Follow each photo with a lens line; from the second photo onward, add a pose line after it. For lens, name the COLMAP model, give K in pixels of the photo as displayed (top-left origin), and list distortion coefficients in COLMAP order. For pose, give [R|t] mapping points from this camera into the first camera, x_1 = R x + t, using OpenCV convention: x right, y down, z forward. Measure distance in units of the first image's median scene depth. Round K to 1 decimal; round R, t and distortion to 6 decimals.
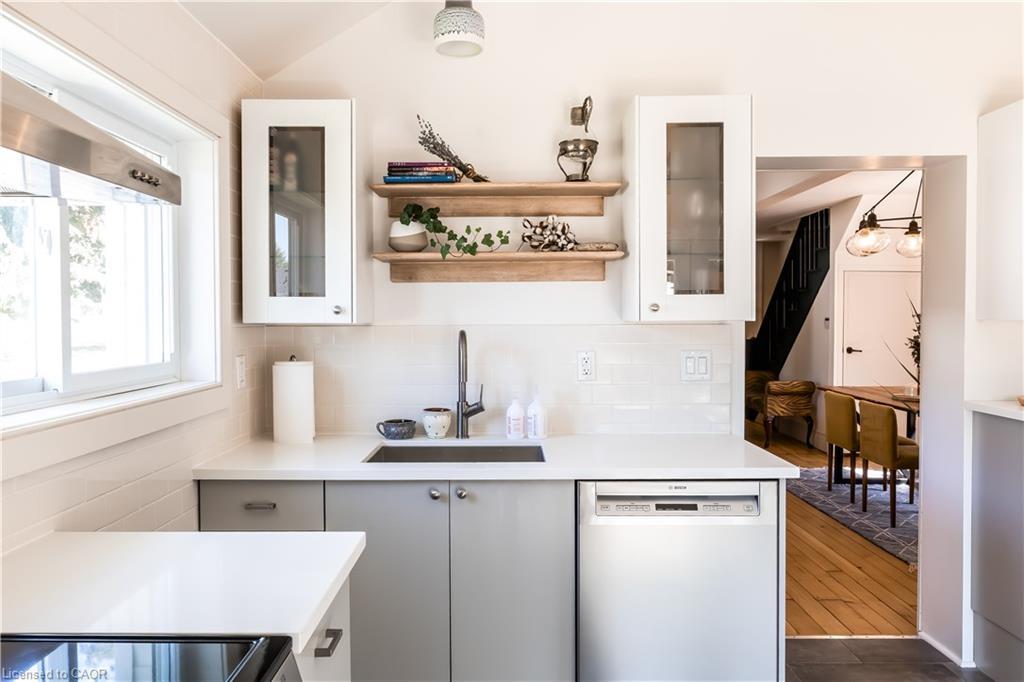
lens RADIAL K [[699.6, 0, 500.7], [0, 699.6, 327.7], [0, 0, 1]] dist [0.004825, -0.007432]
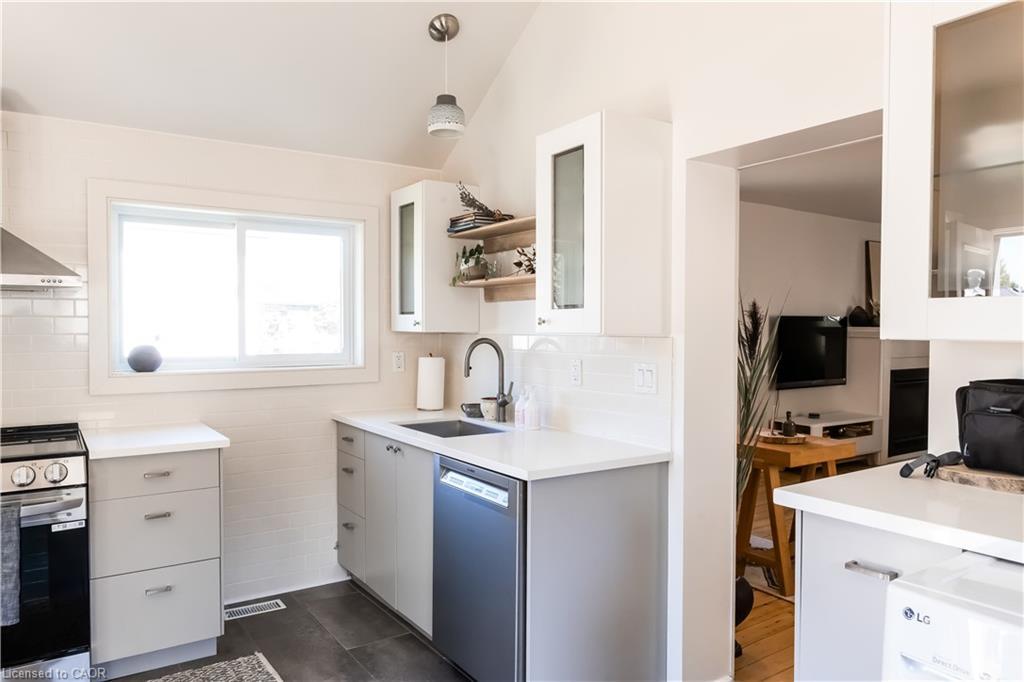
lens RADIAL K [[699.6, 0, 512.6], [0, 699.6, 339.1], [0, 0, 1]] dist [0.004825, -0.007432]
pose [[0.571102, 0.018468, -0.820671, 1.030372], [-0.014341, 0.999819, 0.012519, -0.012245], [0.820754, 0.004620, 0.571263, 0.289388]]
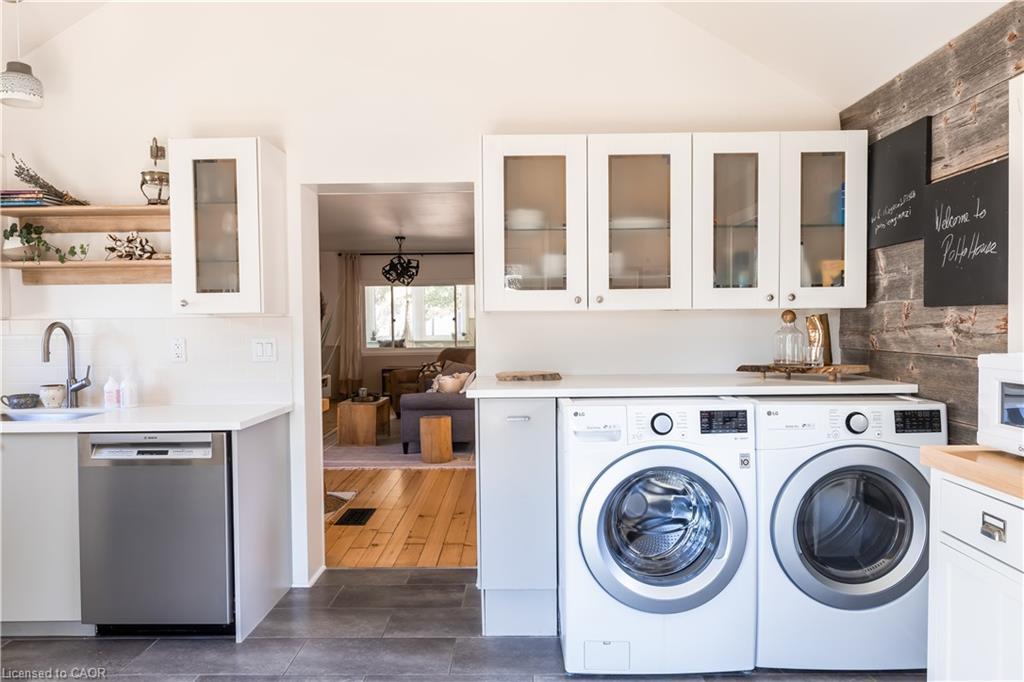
lens RADIAL K [[681.6, 0, 519.9], [0, 681.6, 343.4], [0, 0, 1]] dist [0.000874, -0.001636]
pose [[0.999982, -0.005938, -0.000661, 0.772373], [0.005949, 0.999813, 0.018427, 0.023749], [0.000551, -0.018430, 0.999830, -0.237521]]
